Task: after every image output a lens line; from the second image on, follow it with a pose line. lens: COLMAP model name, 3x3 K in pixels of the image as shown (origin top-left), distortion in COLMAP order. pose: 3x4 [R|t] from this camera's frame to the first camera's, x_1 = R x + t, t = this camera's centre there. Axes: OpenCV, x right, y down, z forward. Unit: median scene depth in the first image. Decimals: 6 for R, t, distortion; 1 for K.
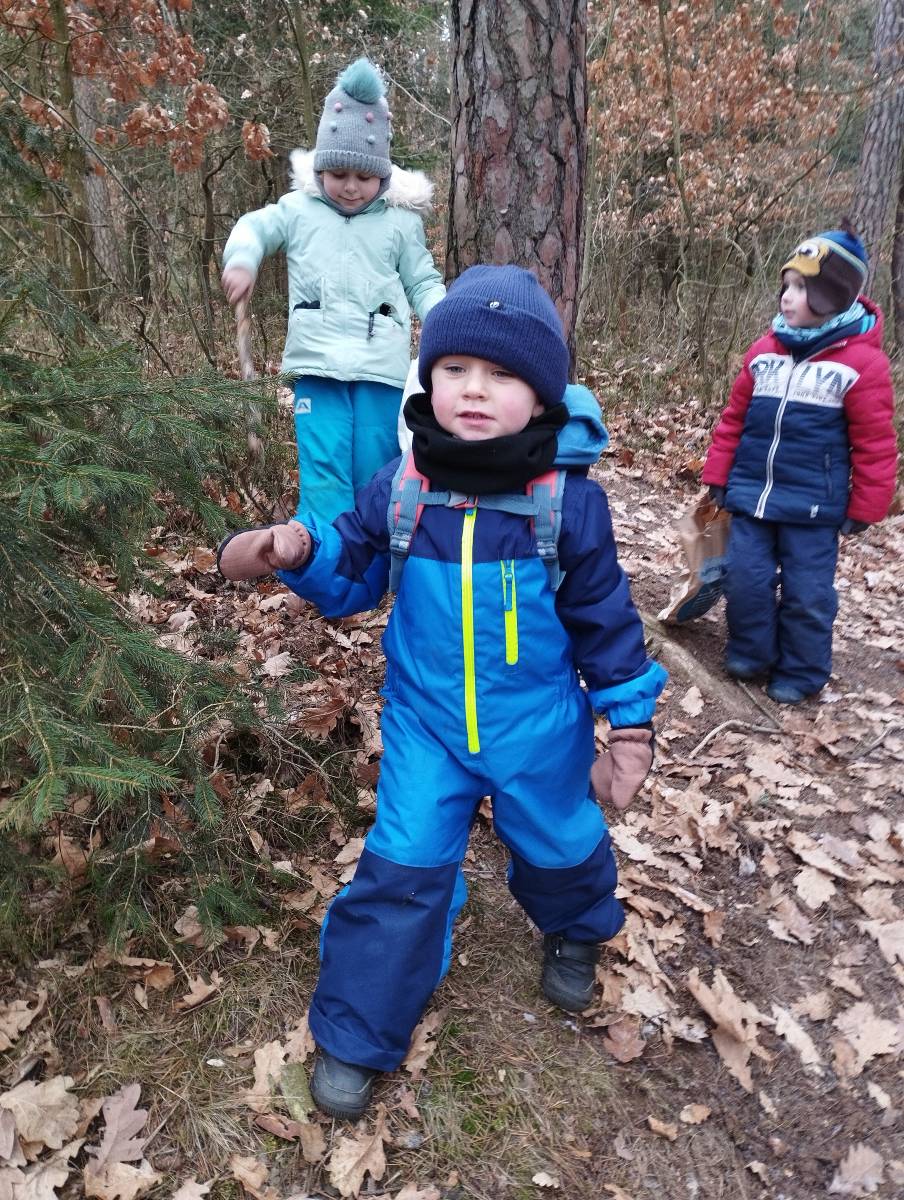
lens RADIAL K [[990.3, 0, 457.7], [0, 990.3, 589.0], [0, 0, 1]] dist [0.093522, -0.113404]
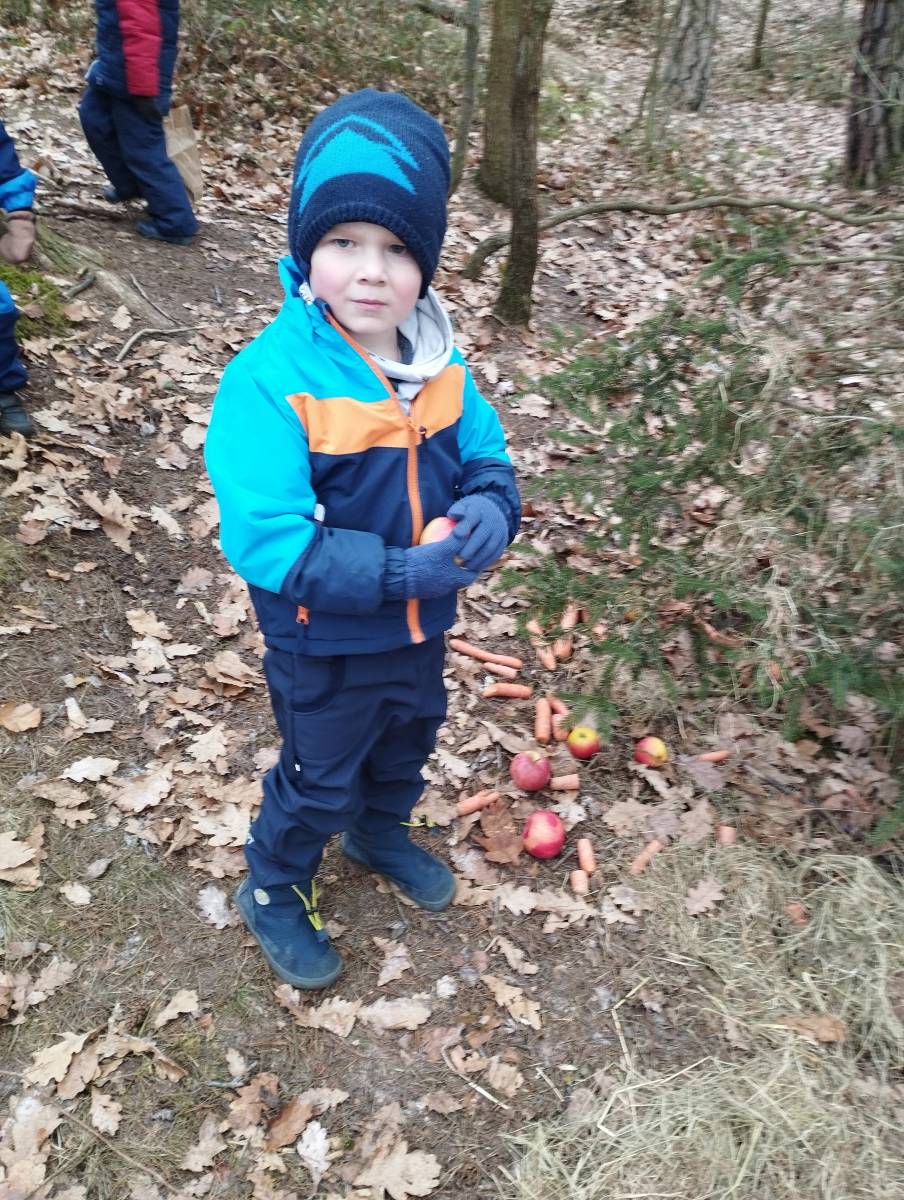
lens RADIAL K [[990.3, 0, 457.7], [0, 990.3, 589.0], [0, 0, 1]] dist [0.093522, -0.113404]
pose [[0.916171, -0.180648, 0.357767, 0.158459], [0.056193, 0.941739, 0.331616, 0.056885], [-0.396829, -0.283713, 0.872945, -0.455293]]
